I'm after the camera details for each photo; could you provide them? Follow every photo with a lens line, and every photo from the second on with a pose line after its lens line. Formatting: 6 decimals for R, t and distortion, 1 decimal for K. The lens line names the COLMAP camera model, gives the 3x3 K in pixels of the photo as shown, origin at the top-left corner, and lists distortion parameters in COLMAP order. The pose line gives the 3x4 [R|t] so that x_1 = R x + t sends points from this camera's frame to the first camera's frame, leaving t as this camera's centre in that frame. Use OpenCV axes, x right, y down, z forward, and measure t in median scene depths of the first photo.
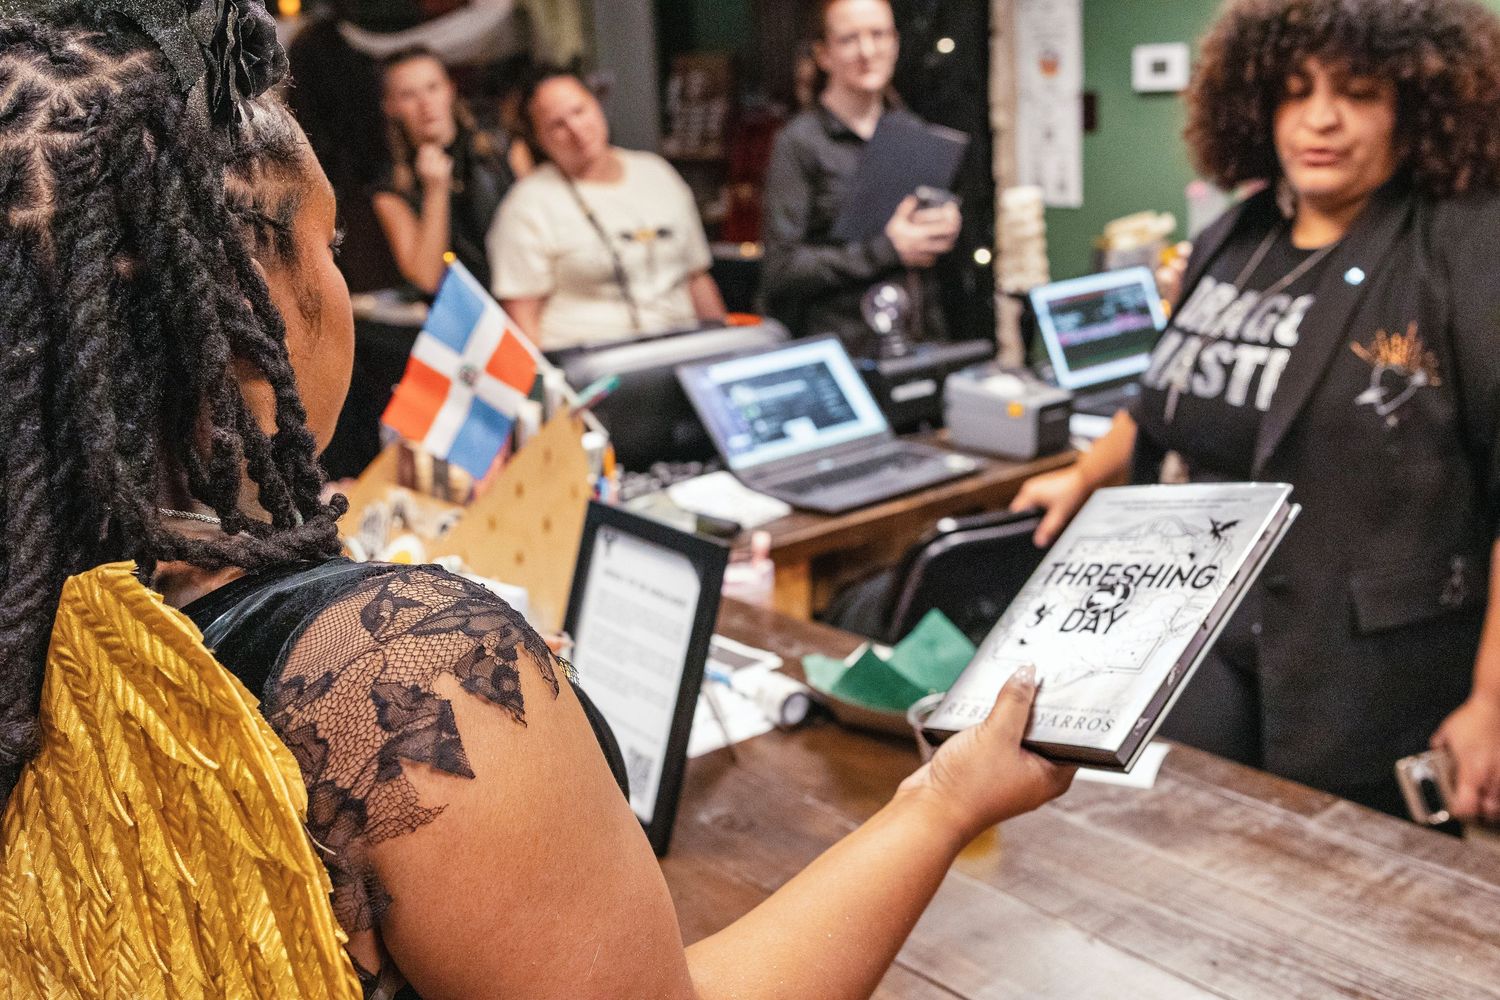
lens RADIAL K [[1814.9, 0, 750.0], [0, 1814.9, 500.0], [0, 0, 1]] dist [-0.001517, 0.019550]
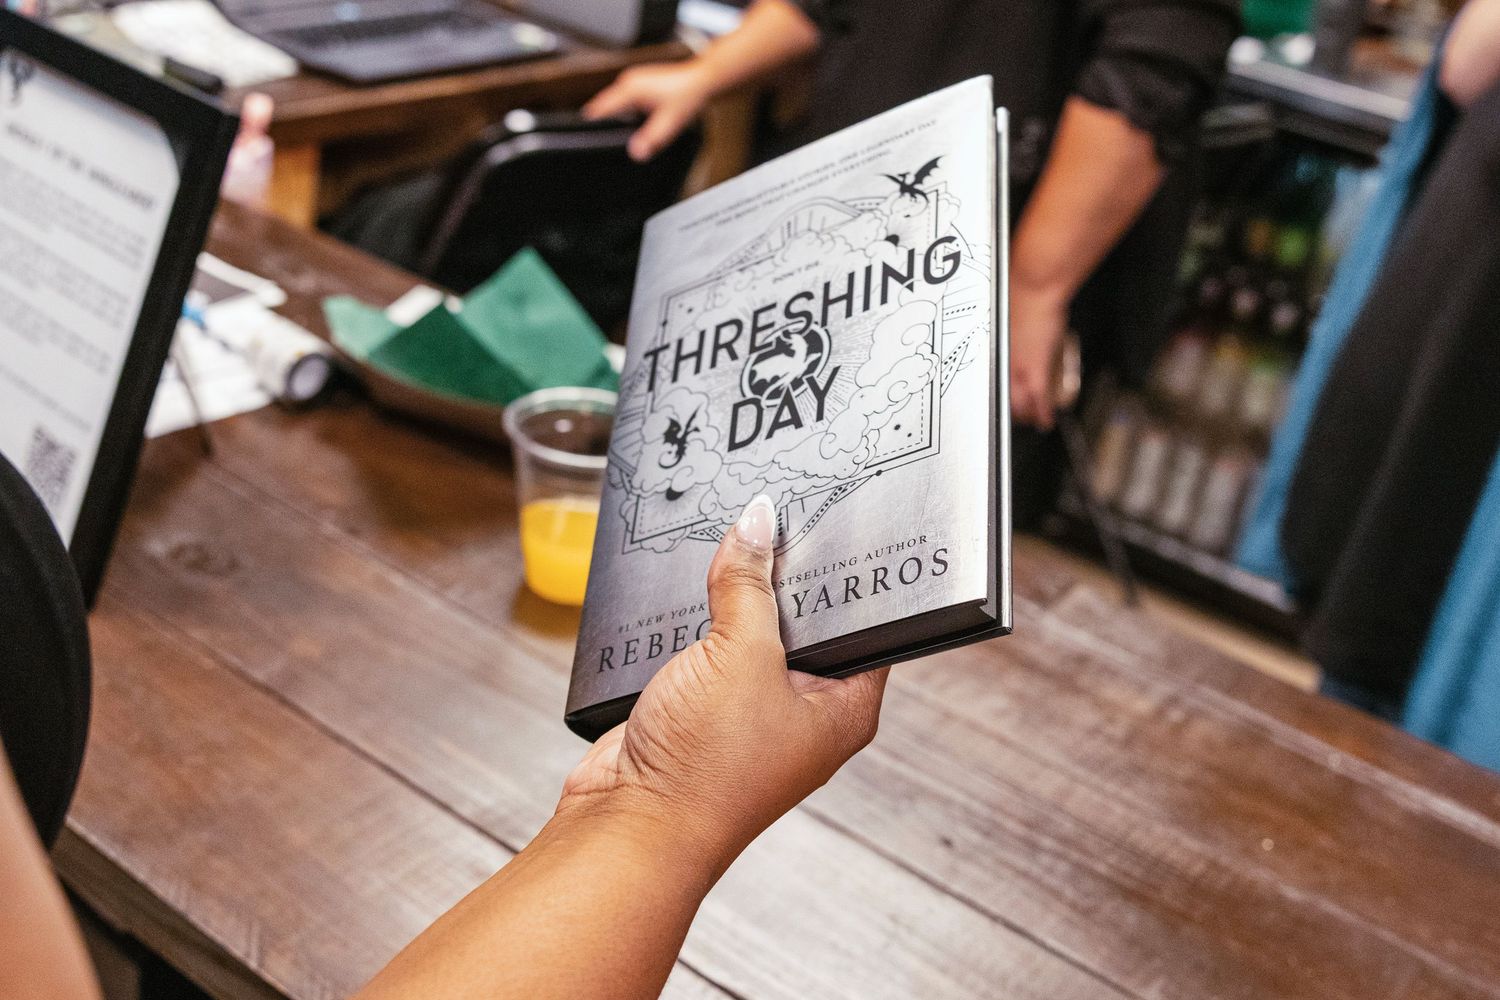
lens RADIAL K [[1814.9, 0, 750.0], [0, 1814.9, 500.0], [0, 0, 1]] dist [-0.001517, 0.019550]
pose [[0.946960, 0.070149, 0.313603, -0.029758], [-0.136825, 0.971020, 0.195956, 0.008373], [-0.290769, -0.228471, 0.929115, 0.370898]]
